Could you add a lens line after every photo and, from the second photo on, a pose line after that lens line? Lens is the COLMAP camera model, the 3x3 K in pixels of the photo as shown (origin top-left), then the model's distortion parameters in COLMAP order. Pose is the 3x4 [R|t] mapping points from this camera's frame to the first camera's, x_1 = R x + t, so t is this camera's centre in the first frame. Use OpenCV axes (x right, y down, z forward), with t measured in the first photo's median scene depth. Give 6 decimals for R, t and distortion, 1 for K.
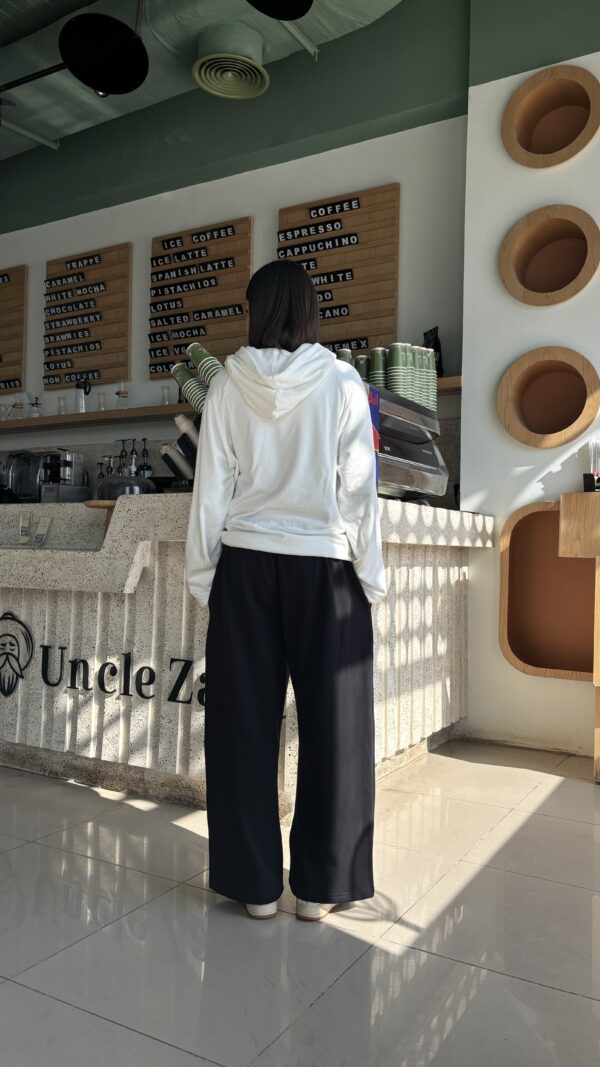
lens RADIAL K [[801.1, 0, 300.1], [0, 801.1, 530.8], [0, 0, 1]] dist [0.030589, -0.017269]
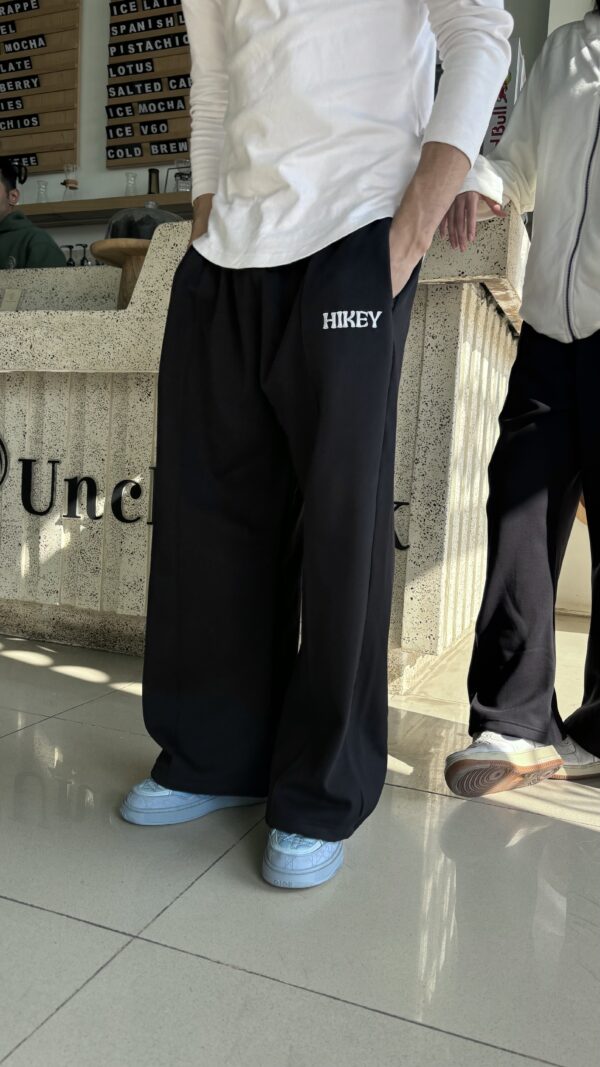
lens RADIAL K [[801.1, 0, 294.5], [0, 801.1, 528.9], [0, 0, 1]] dist [0.030589, -0.017269]
pose [[0.989464, 0.021683, 0.143146, -0.141328], [-0.037019, 0.993745, 0.105356, 0.092987], [-0.139966, -0.109545, 0.984078, 0.202033]]
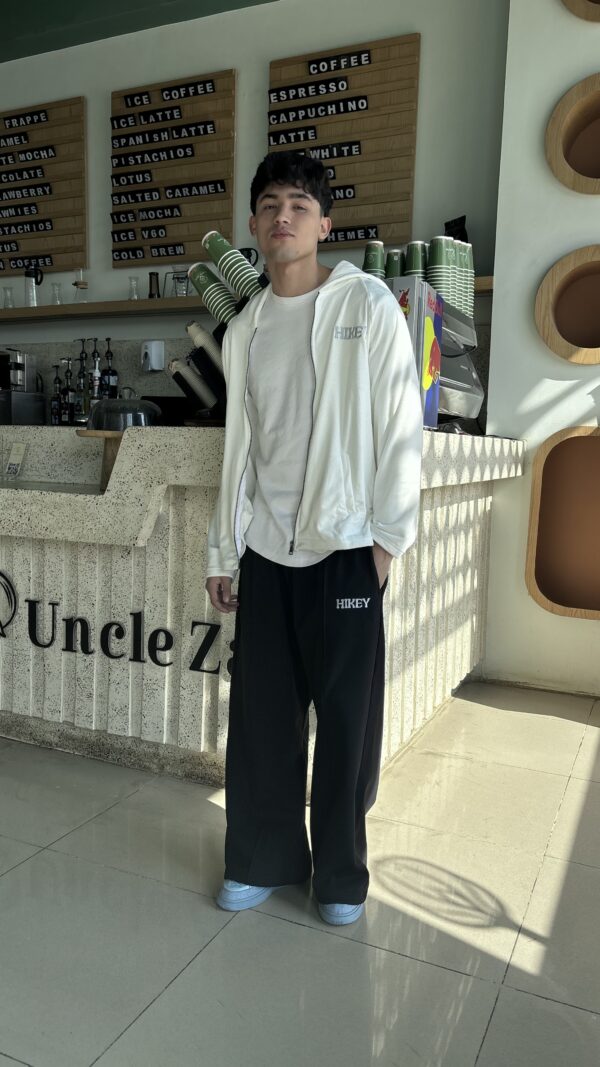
lens RADIAL K [[801.1, 0, 290.9], [0, 801.1, 535.9], [0, 0, 1]] dist [0.030589, -0.017269]
pose [[0.996578, -0.003060, 0.082596, -0.088567], [-0.008606, 0.990040, 0.140520, -0.034885], [-0.082204, -0.140750, 0.986627, 0.117772]]
